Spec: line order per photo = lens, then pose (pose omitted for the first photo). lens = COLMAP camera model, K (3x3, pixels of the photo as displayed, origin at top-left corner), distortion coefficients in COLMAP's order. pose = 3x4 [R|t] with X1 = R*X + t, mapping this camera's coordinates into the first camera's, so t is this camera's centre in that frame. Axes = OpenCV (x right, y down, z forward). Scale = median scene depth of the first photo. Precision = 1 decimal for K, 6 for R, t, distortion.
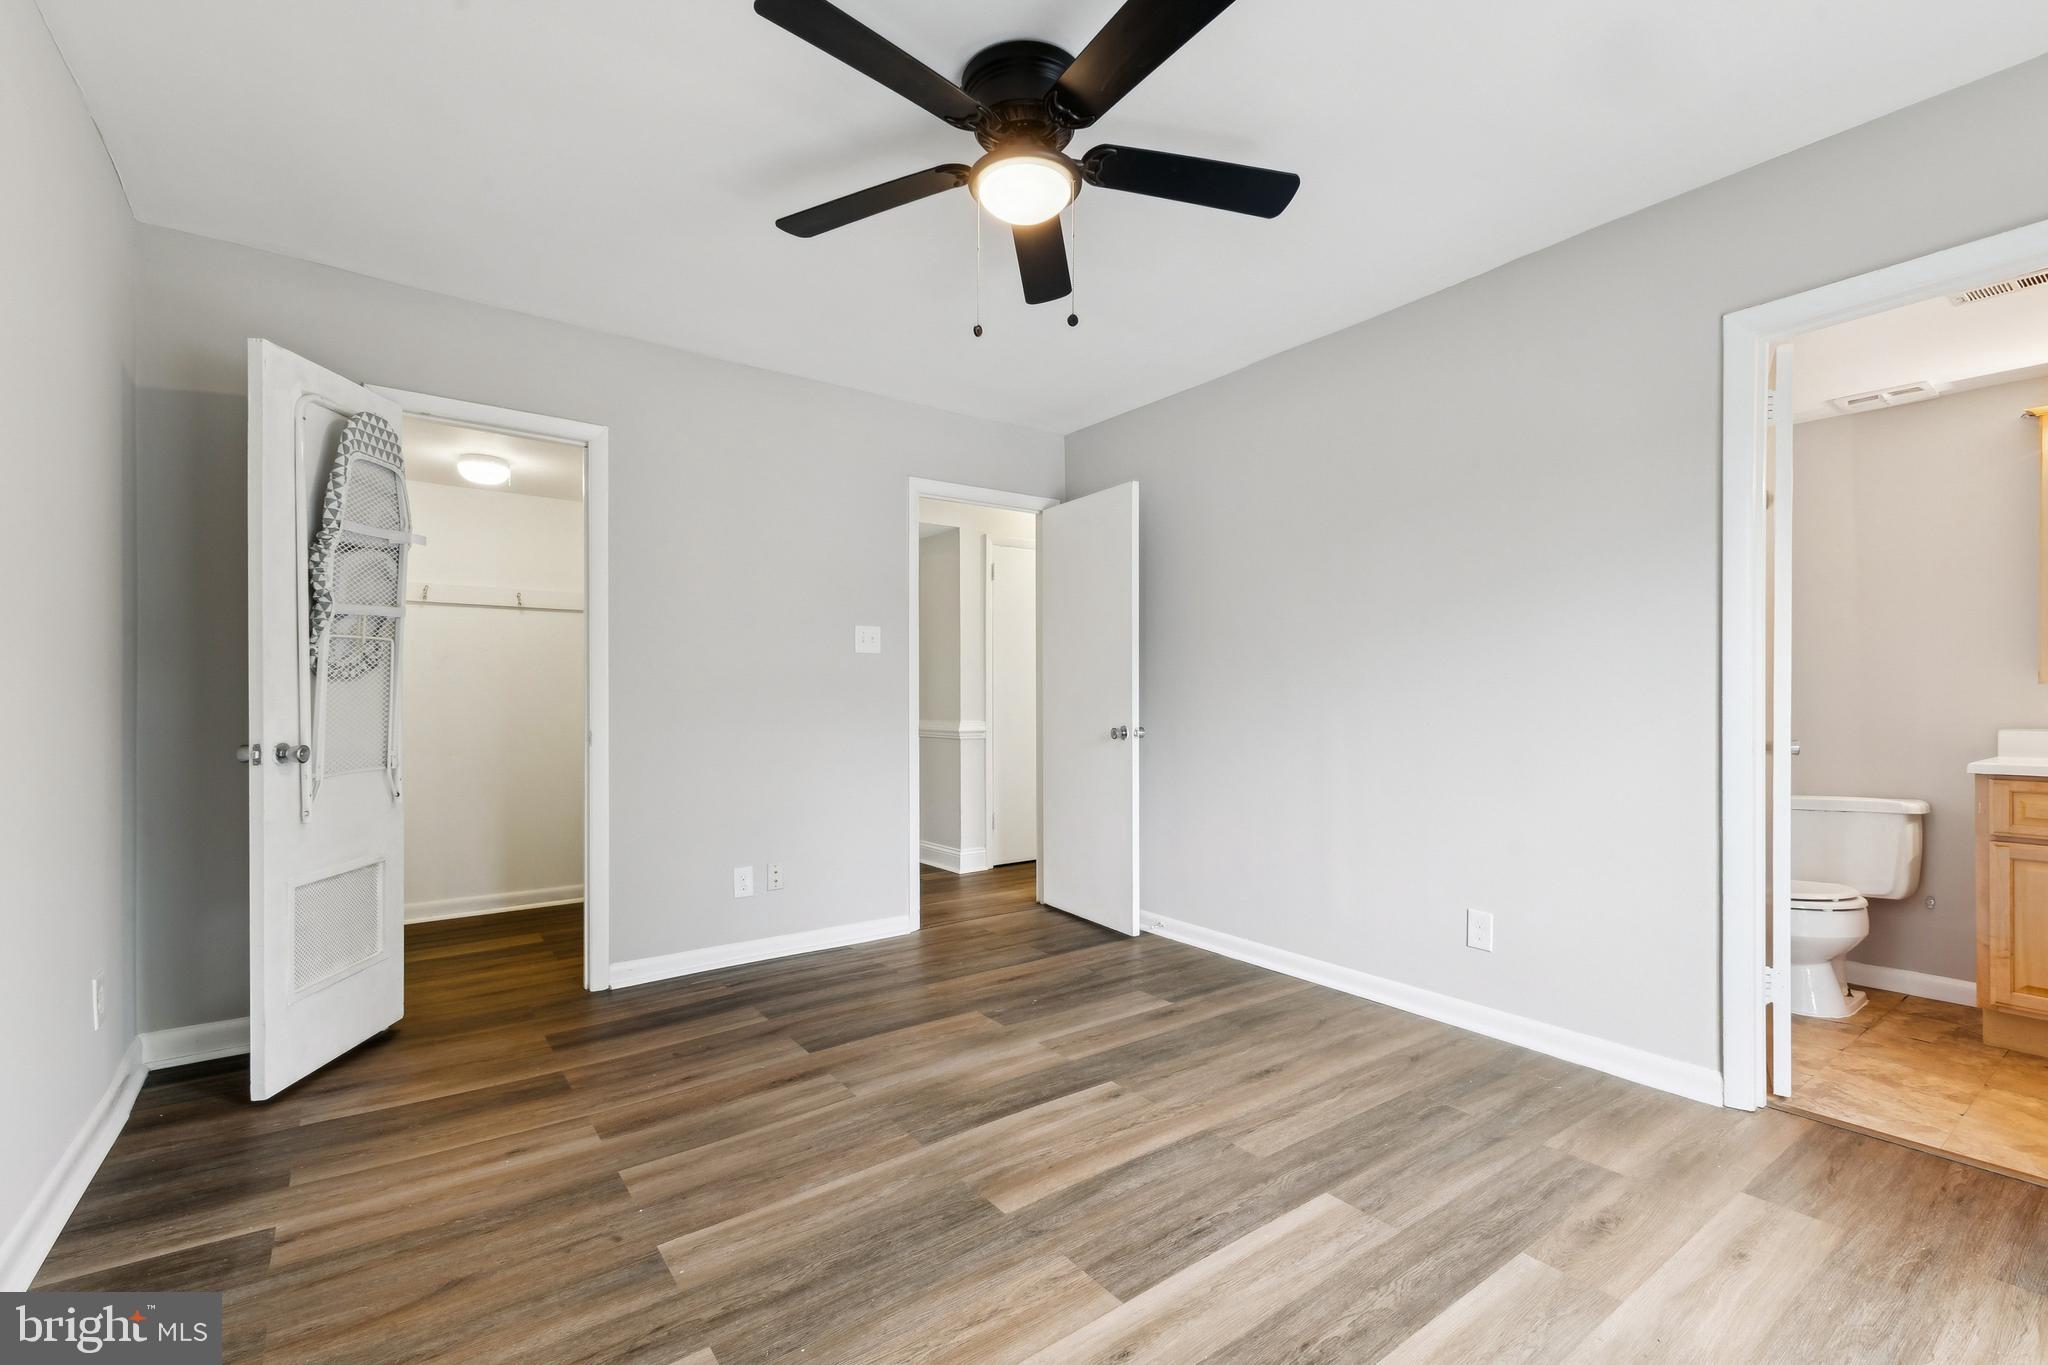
lens RADIAL K [[887.8, 0, 1025.5], [0, 887.8, 684.0], [0, 0, 1]] dist [0.010786, -0.001145]
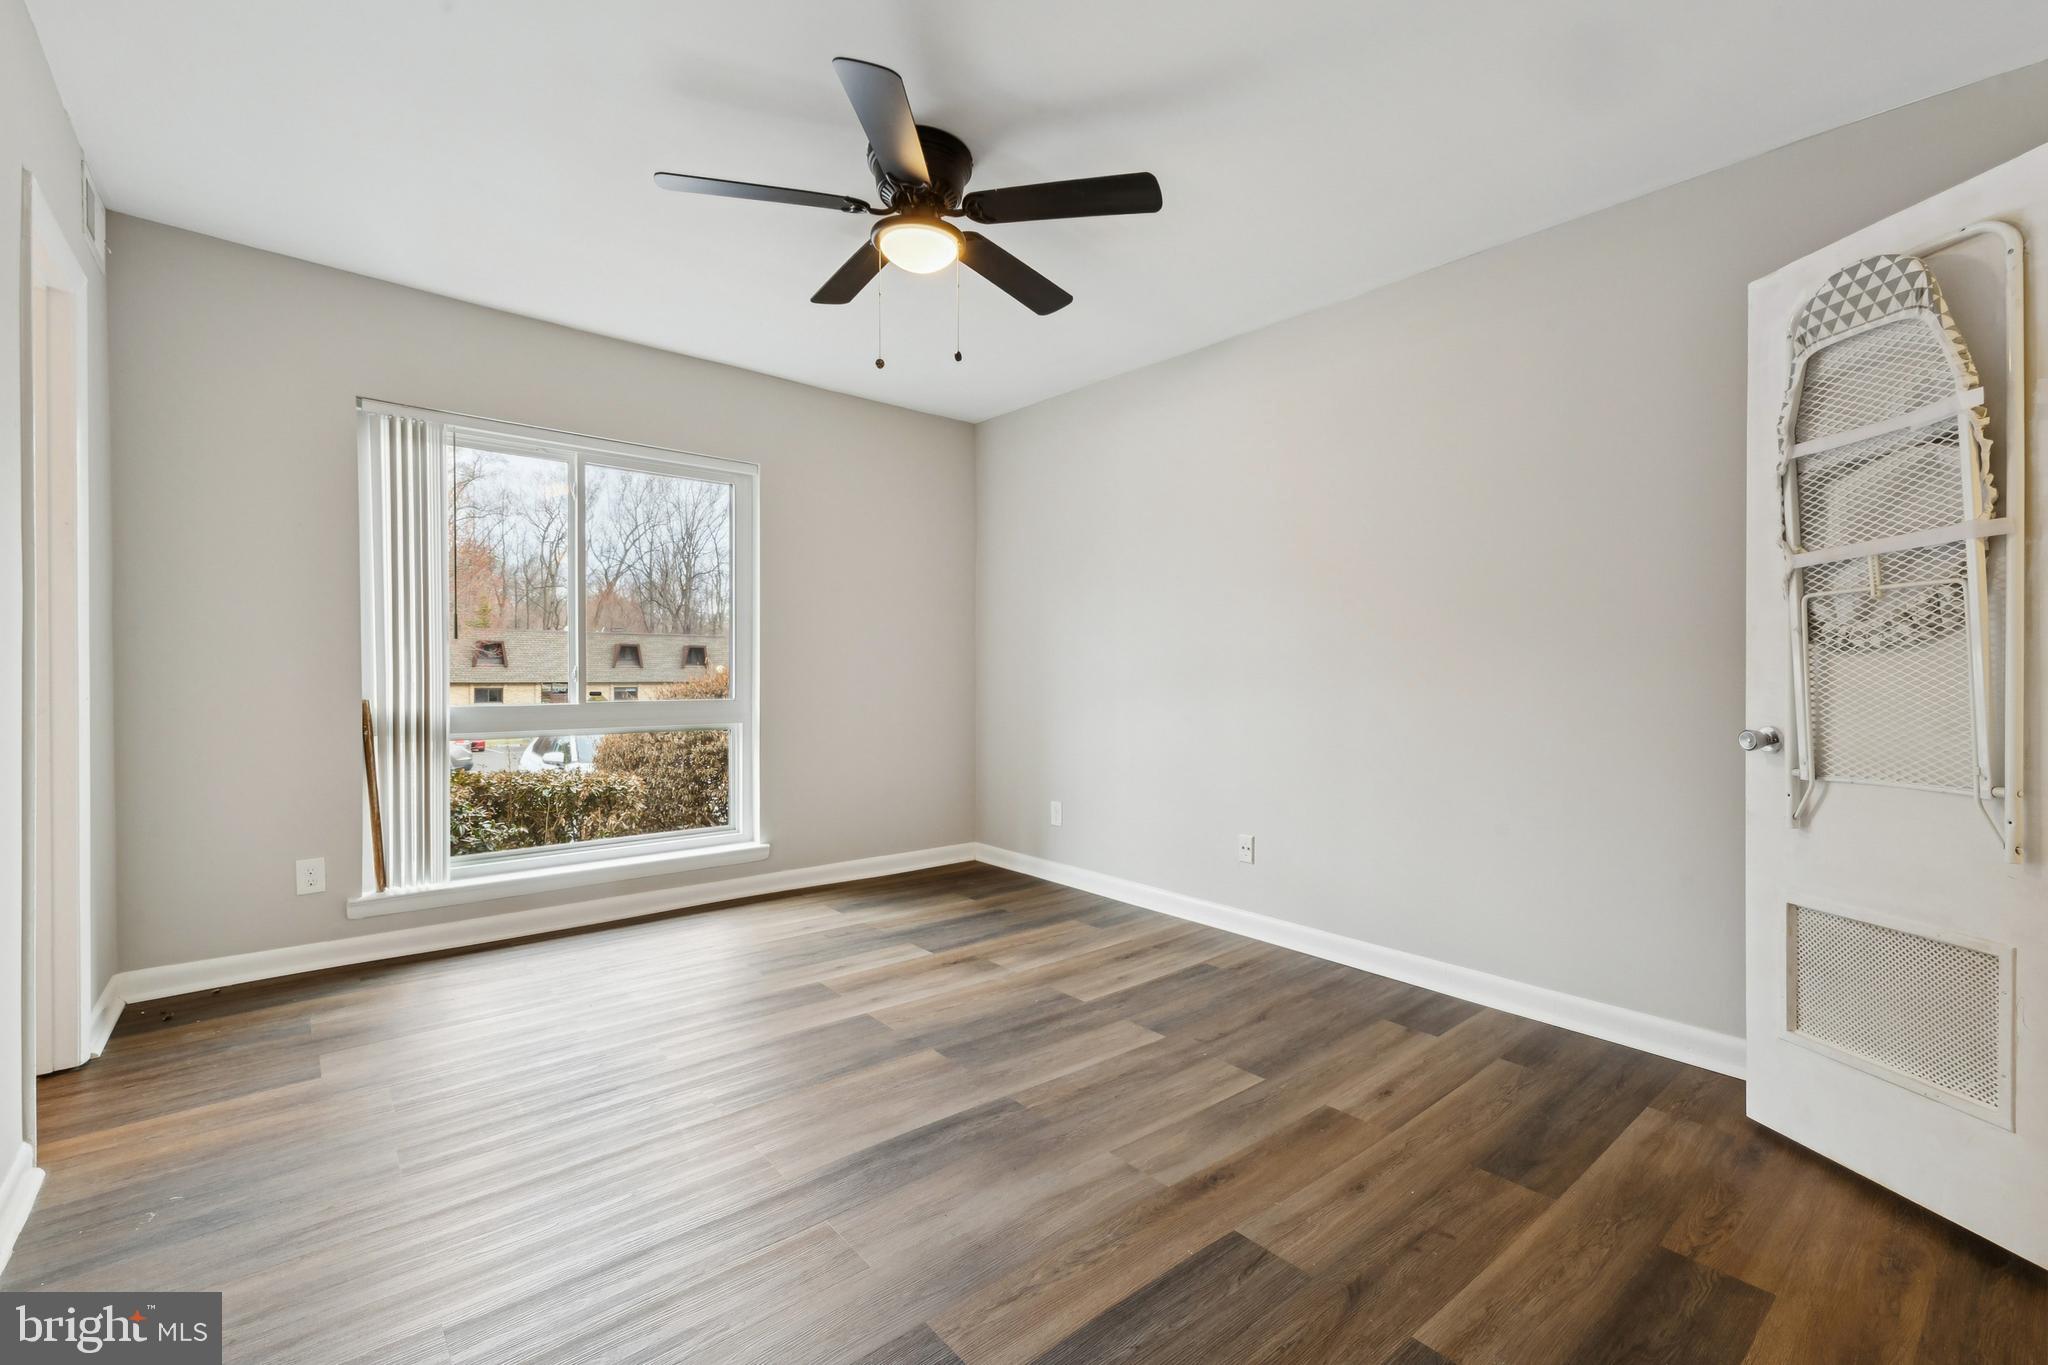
lens RADIAL K [[887.8, 0, 1025.2], [0, 887.8, 671.5], [0, 0, 1]] dist [0.010786, -0.001145]
pose [[-0.996769, 0.002226, -0.080285, -0.046597], [0.002020, 0.999994, 0.002655, 0.010511], [0.080291, 0.002485, -0.996768, 1.880300]]
